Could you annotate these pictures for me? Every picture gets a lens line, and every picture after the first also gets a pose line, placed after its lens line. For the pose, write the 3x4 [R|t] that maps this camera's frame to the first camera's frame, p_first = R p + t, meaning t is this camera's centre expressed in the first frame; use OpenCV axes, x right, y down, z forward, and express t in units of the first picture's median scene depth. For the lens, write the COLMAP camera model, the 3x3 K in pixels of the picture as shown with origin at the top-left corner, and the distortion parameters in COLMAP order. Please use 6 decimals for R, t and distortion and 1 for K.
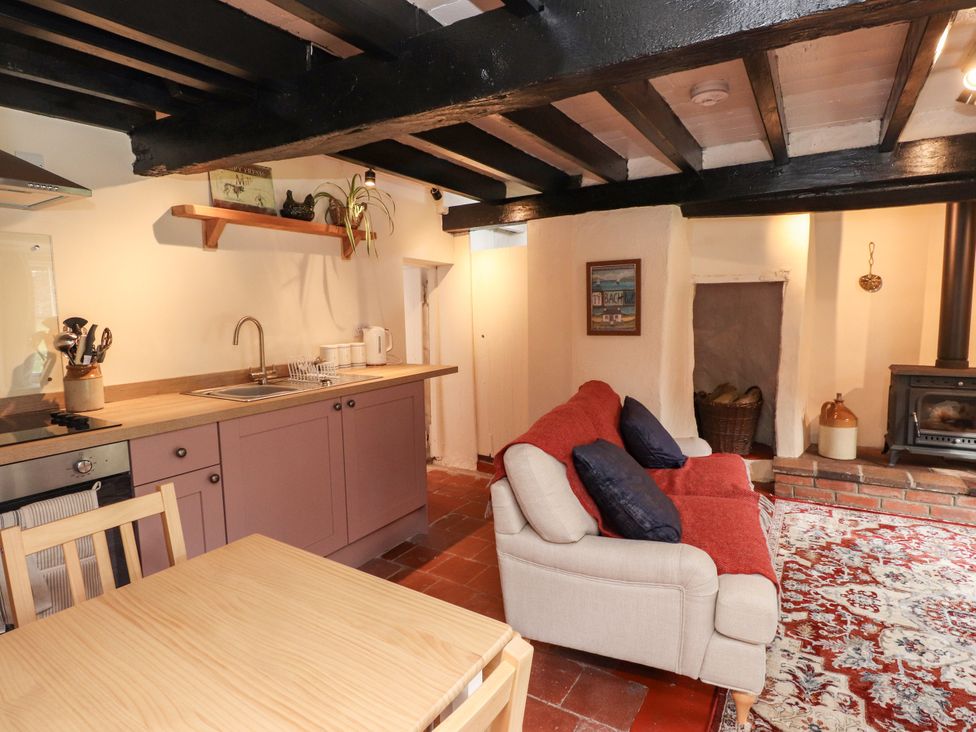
lens RADIAL K [[530.2, 0, 487.3], [0, 530.2, 360.1], [0, 0, 1]] dist [-0.003697, -0.006418]
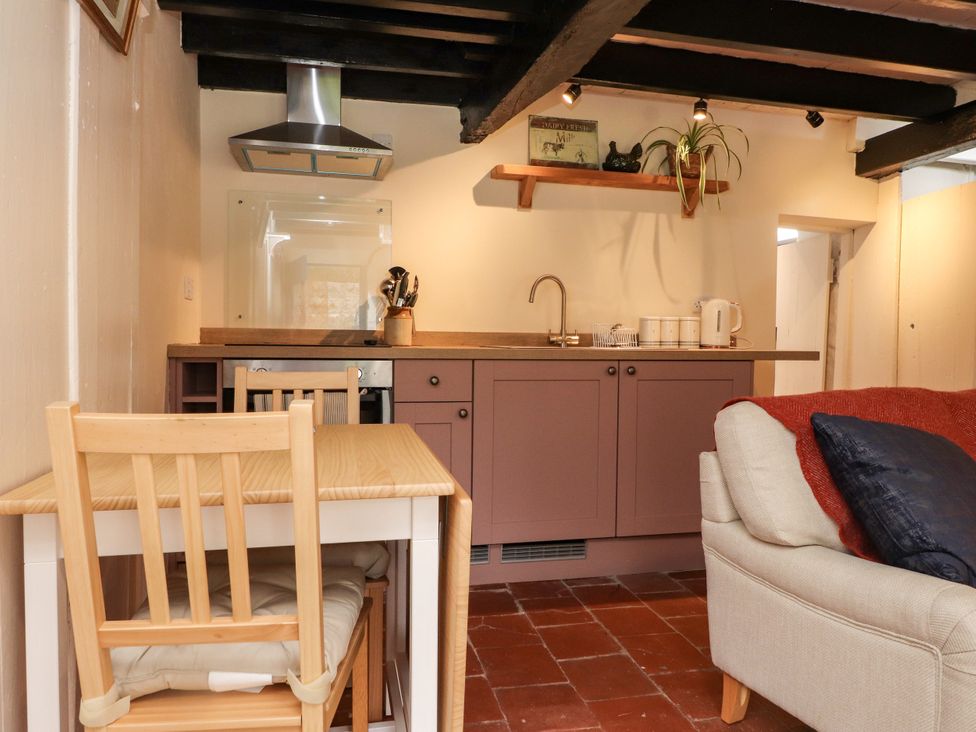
lens RADIAL K [[671.7, 0, 484.5], [0, 671.7, 366.0], [0, 0, 1]] dist [0.003682, -0.017905]
pose [[0.707866, 0.055341, -0.704175, 0.294450], [-0.096896, 0.995109, -0.019199, 0.103218], [0.699669, 0.081822, 0.709767, 0.059613]]
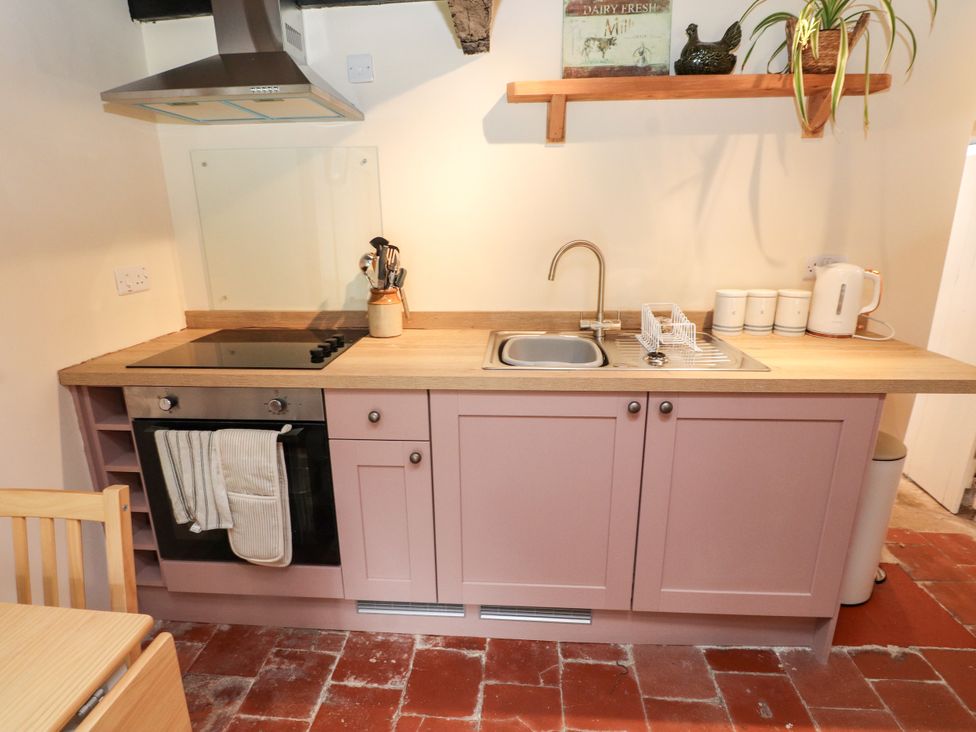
lens RADIAL K [[507.4, 0, 486.0], [0, 507.4, 359.9], [0, 0, 1]] dist [-0.005862, -0.008109]
pose [[0.467405, 0.253078, -0.847044, 0.088734], [-0.087074, 0.966668, 0.240771, -0.071152], [0.879745, -0.038782, 0.473862, 0.502072]]
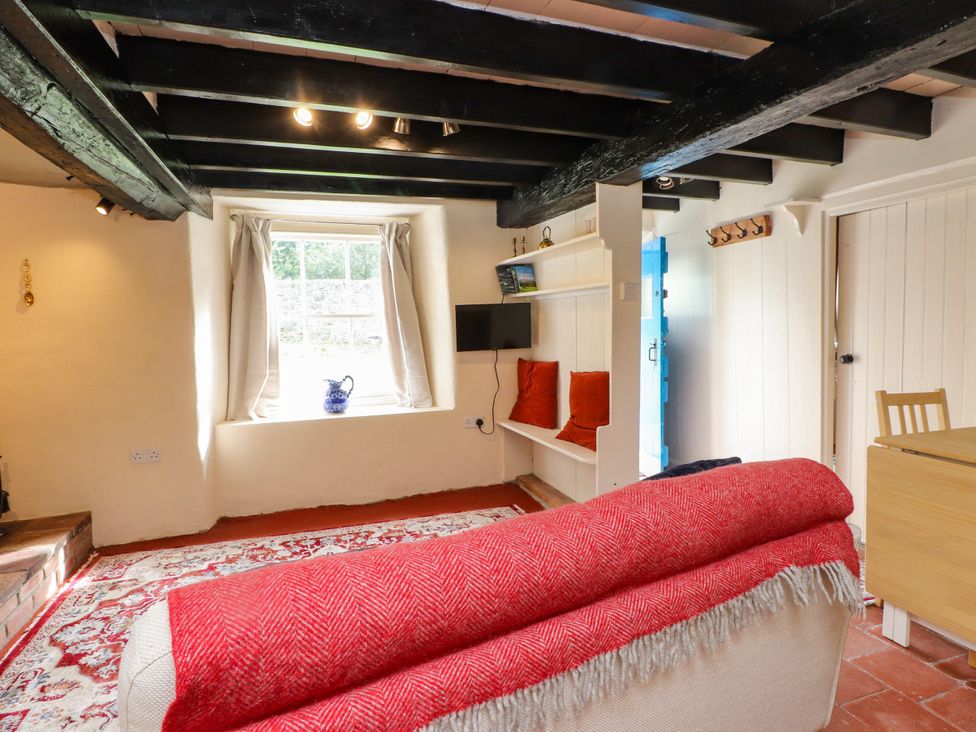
lens RADIAL K [[530.2, 0, 482.0], [0, 530.2, 360.0], [0, 0, 1]] dist [-0.003697, -0.006418]
pose [[-0.771068, -0.006912, 0.636716, -0.032079], [0.097962, 0.986749, 0.129344, -0.080486], [-0.629172, 0.162107, -0.760173, 1.169684]]
